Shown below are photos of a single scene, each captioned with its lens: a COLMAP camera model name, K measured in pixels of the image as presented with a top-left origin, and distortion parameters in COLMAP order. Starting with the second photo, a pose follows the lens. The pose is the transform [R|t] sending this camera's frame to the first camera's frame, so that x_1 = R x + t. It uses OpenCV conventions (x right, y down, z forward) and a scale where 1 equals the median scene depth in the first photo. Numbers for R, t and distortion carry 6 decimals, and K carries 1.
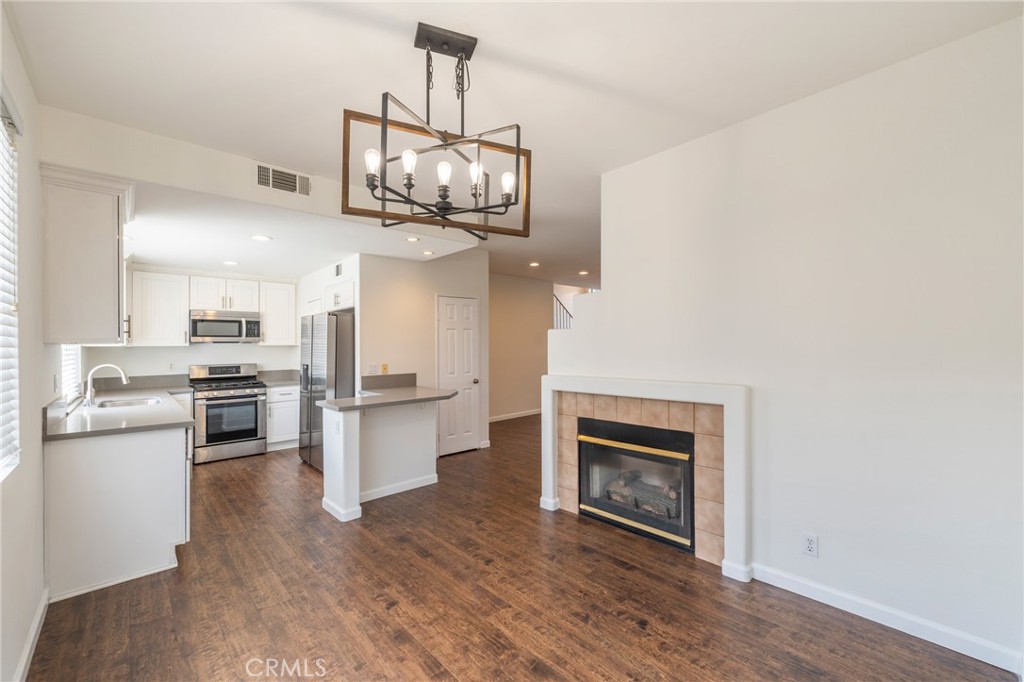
lens RADIAL K [[416.5, 0, 513.7], [0, 416.5, 342.3], [0, 0, 1]] dist [0.003177, -0.000053]
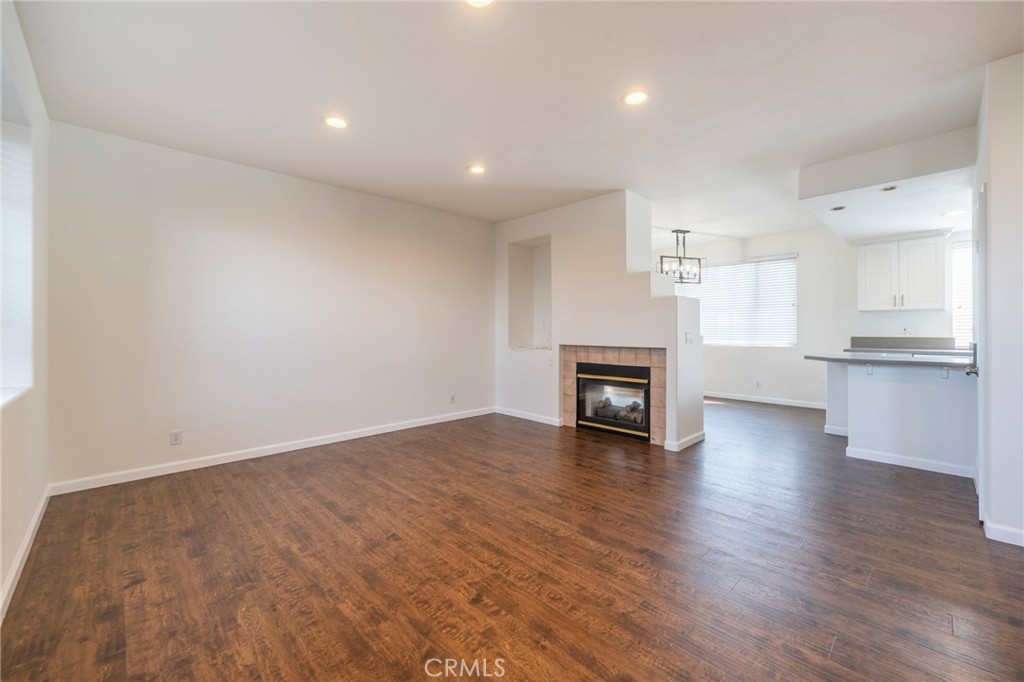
lens RADIAL K [[416.5, 0, 509.1], [0, 416.5, 328.6], [0, 0, 1]] dist [0.003177, -0.000053]
pose [[0.999871, 0.012254, 0.010408, -0.114447], [-0.012252, 0.999925, -0.000218, 0.070047], [-0.010410, 0.000090, 0.999946, -0.523305]]
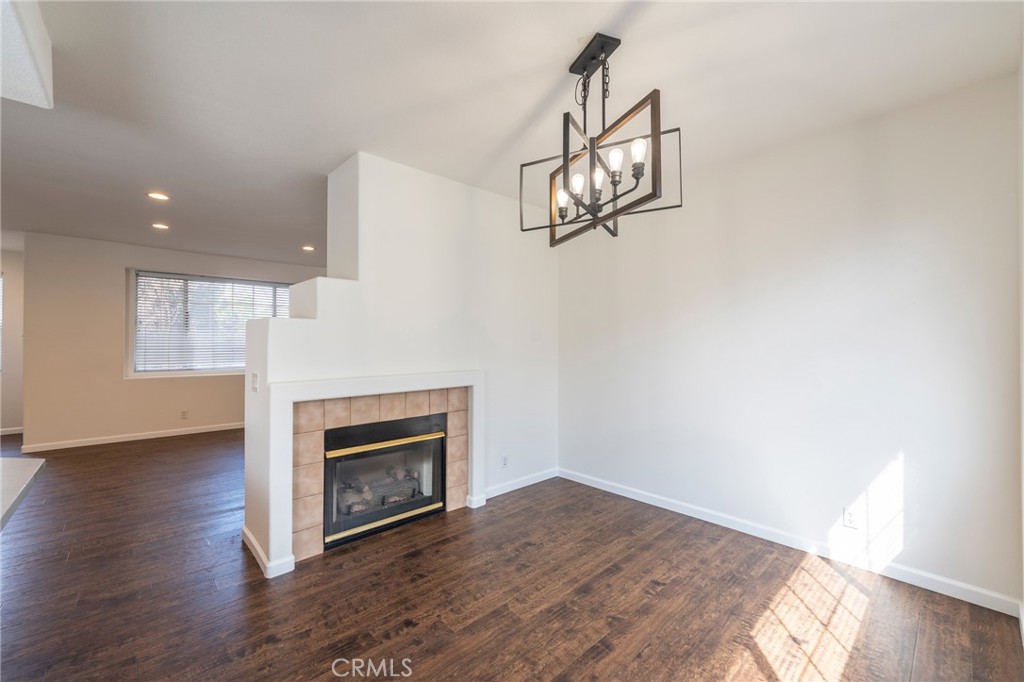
lens RADIAL K [[416.5, 0, 513.8], [0, 416.5, 345.6], [0, 0, 1]] dist [0.003177, -0.000053]
pose [[0.003614, 0.005090, 0.999981, -0.710716], [-0.011618, 0.999920, -0.005048, 0.018704], [-0.999926, -0.011600, 0.003672, 0.702460]]
